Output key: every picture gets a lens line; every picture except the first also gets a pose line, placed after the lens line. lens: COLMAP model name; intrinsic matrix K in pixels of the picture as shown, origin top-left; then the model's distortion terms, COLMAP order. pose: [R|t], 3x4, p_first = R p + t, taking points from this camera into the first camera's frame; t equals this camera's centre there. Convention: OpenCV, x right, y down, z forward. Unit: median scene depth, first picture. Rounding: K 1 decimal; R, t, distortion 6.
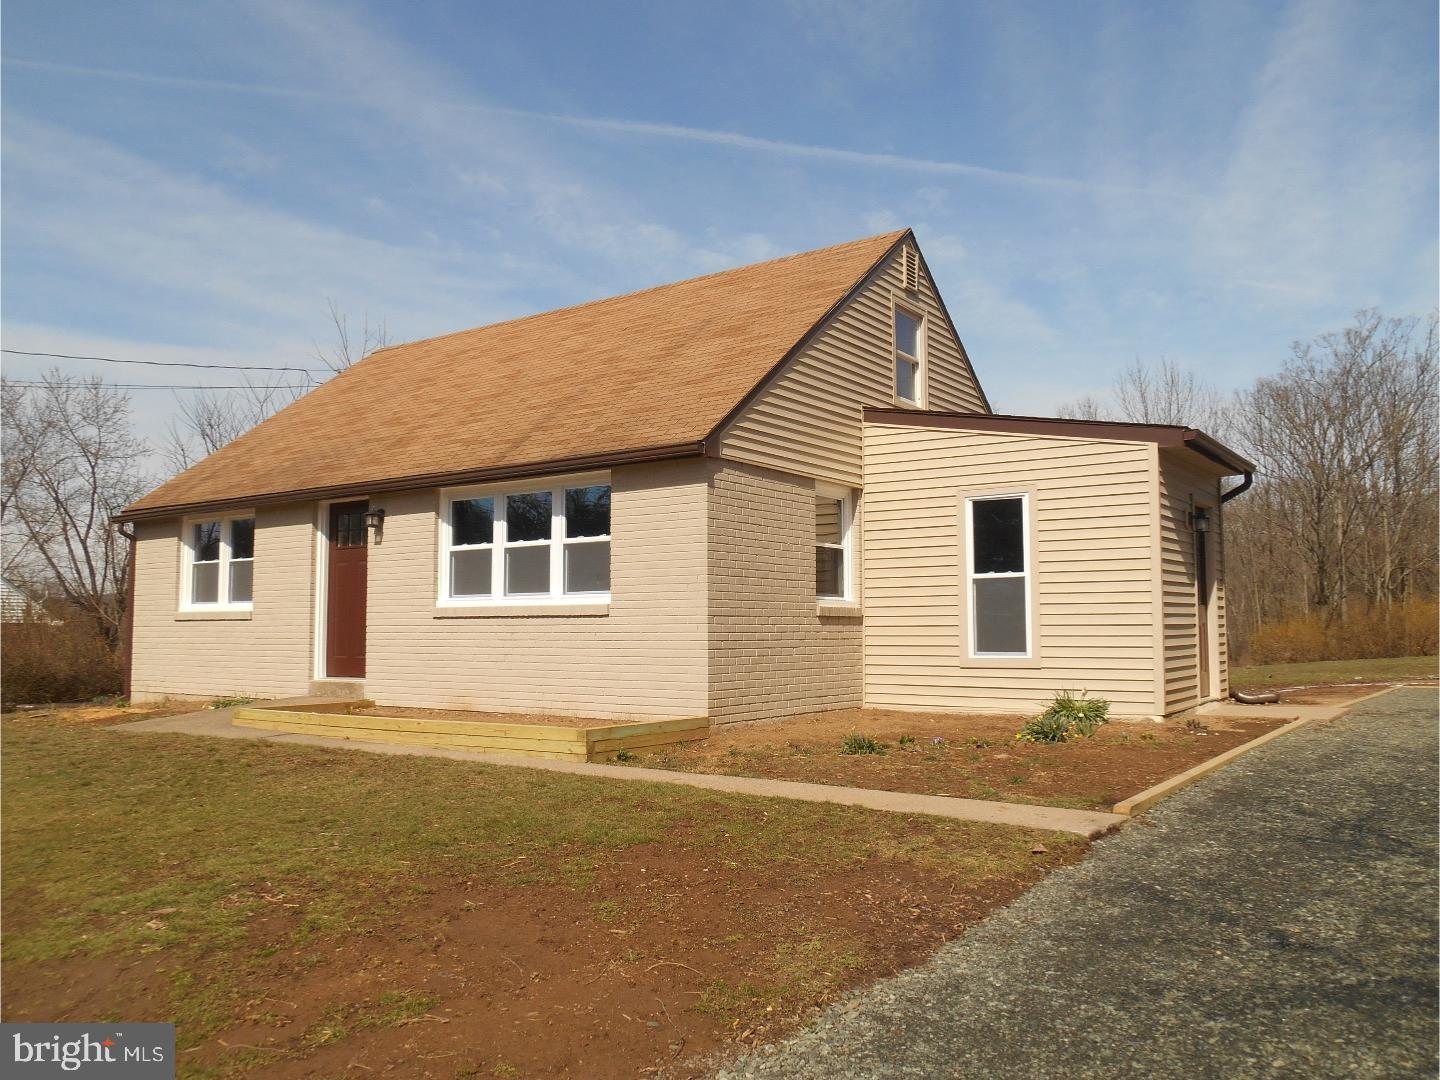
lens RADIAL K [[1120.7, 0, 725.3], [0, 1120.7, 535.1], [0, 0, 1]] dist [-0.024285, 0.017943]
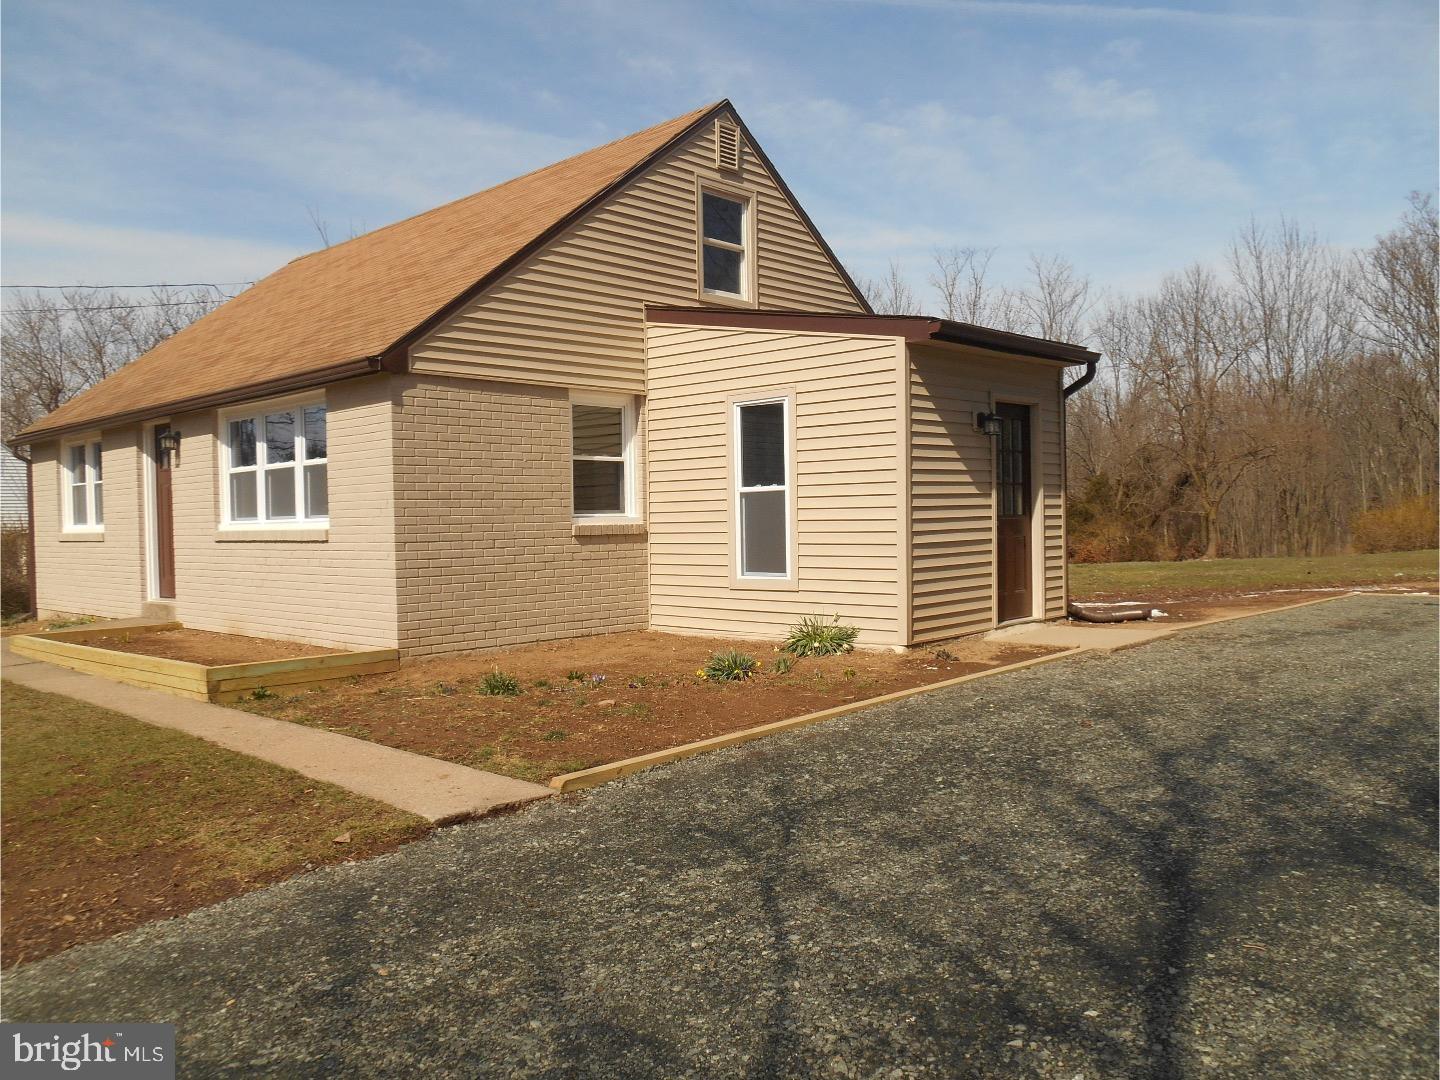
lens RADIAL K [[1120.7, 0, 716.3], [0, 1120.7, 538.0], [0, 0, 1]] dist [-0.024285, 0.017943]
pose [[0.989761, -0.013844, -0.142061, 0.328417], [0.028372, 0.994506, 0.100758, -0.016654], [0.139886, -0.103757, 0.984716, 0.092425]]
